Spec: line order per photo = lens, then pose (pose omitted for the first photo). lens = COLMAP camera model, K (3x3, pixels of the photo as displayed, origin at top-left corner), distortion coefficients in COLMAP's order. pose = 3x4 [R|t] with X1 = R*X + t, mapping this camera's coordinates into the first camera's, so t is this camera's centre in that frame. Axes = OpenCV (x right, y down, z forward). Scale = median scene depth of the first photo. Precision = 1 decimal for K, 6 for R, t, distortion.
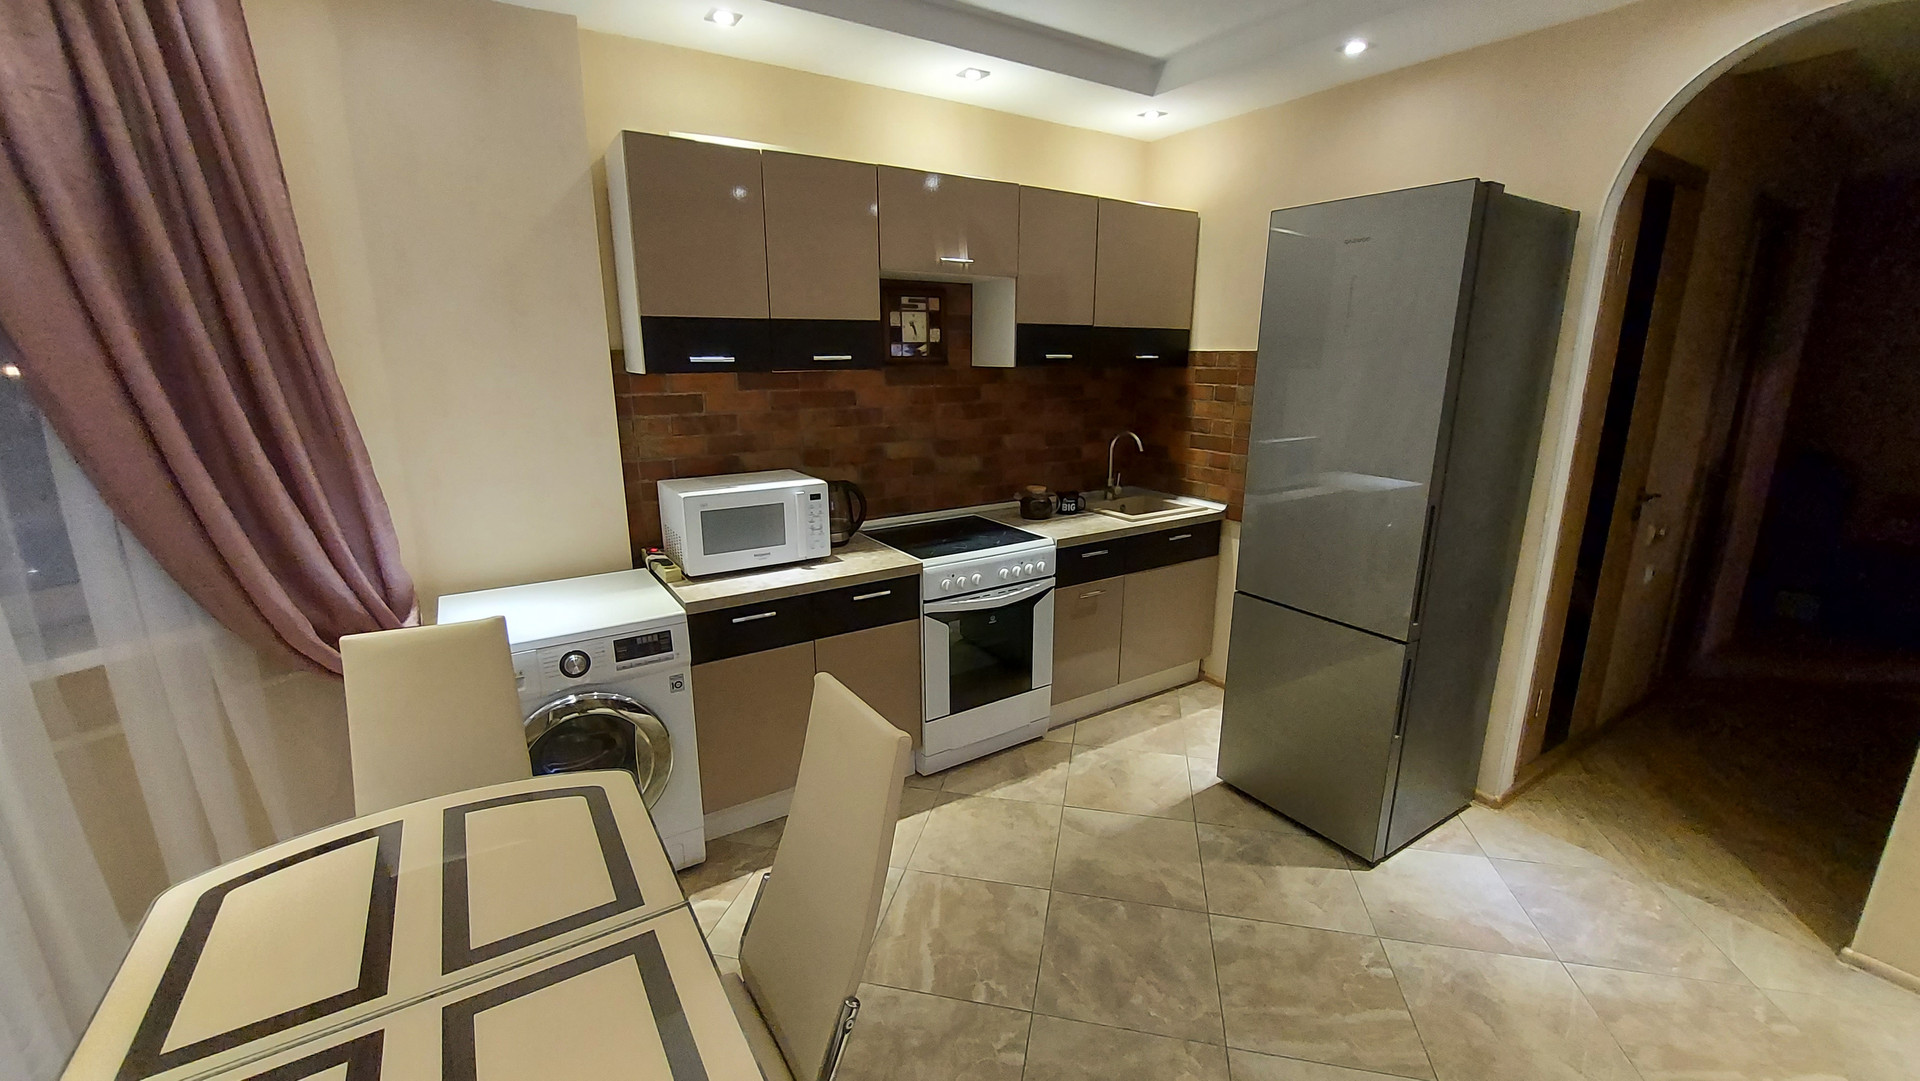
lens RADIAL K [[765.8, 0, 960.0], [0, 765.8, 540.5], [0, 0, 1]] dist [-0.019360, -0.000502]
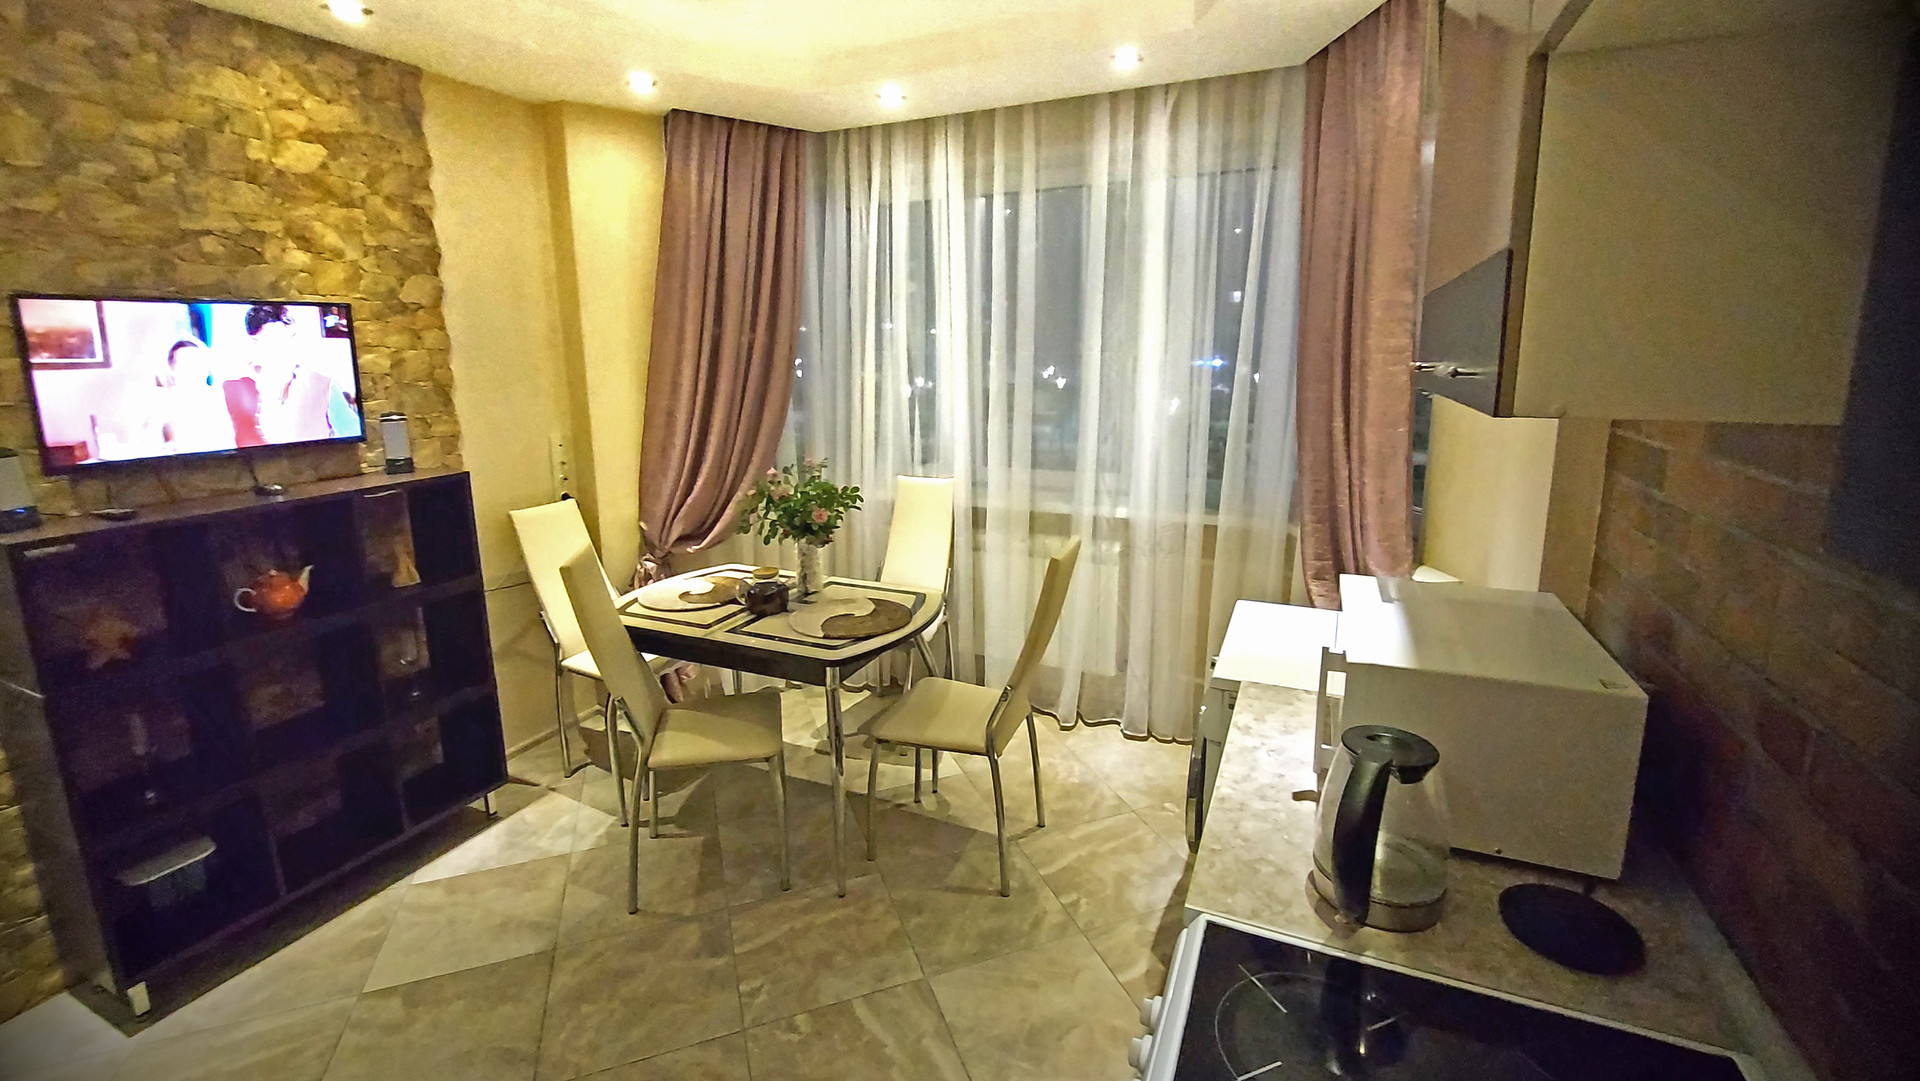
lens RADIAL K [[804.0, 0, 964.4], [0, 804.0, 485.7], [0, 0, 1]] dist [-0.016822, 0.000187]
pose [[-0.838221, 0.099599, -0.536159, 0.223686], [-0.121169, 0.924587, 0.361187, -0.283702], [0.531699, 0.367720, -0.762940, 1.112439]]
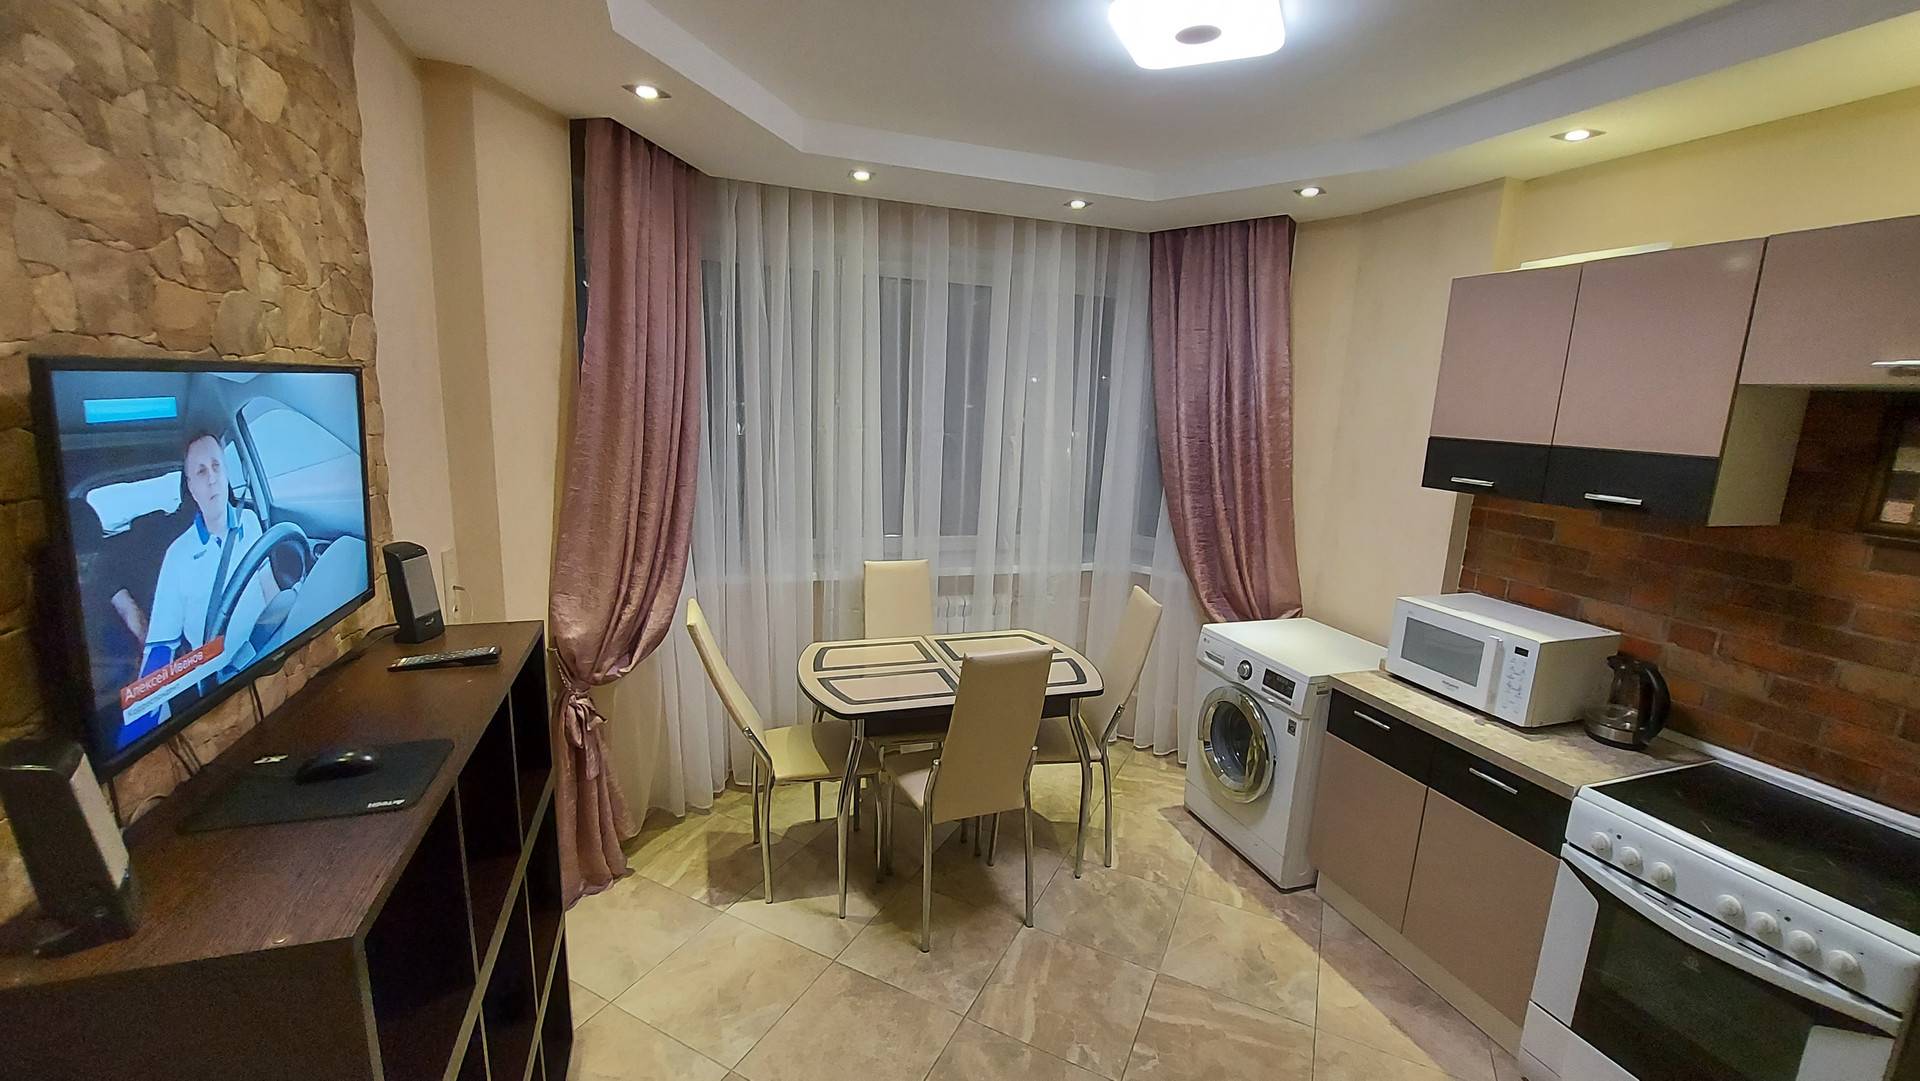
lens RADIAL K [[765.8, 0, 960.0], [0, 765.8, 540.5], [0, 0, 1]] dist [-0.019360, -0.000502]
pose [[-0.241151, 0.172000, -0.955124, 0.686660], [-0.271787, 0.932818, 0.236605, -0.186189], [0.931653, 0.316648, -0.178203, 0.491363]]
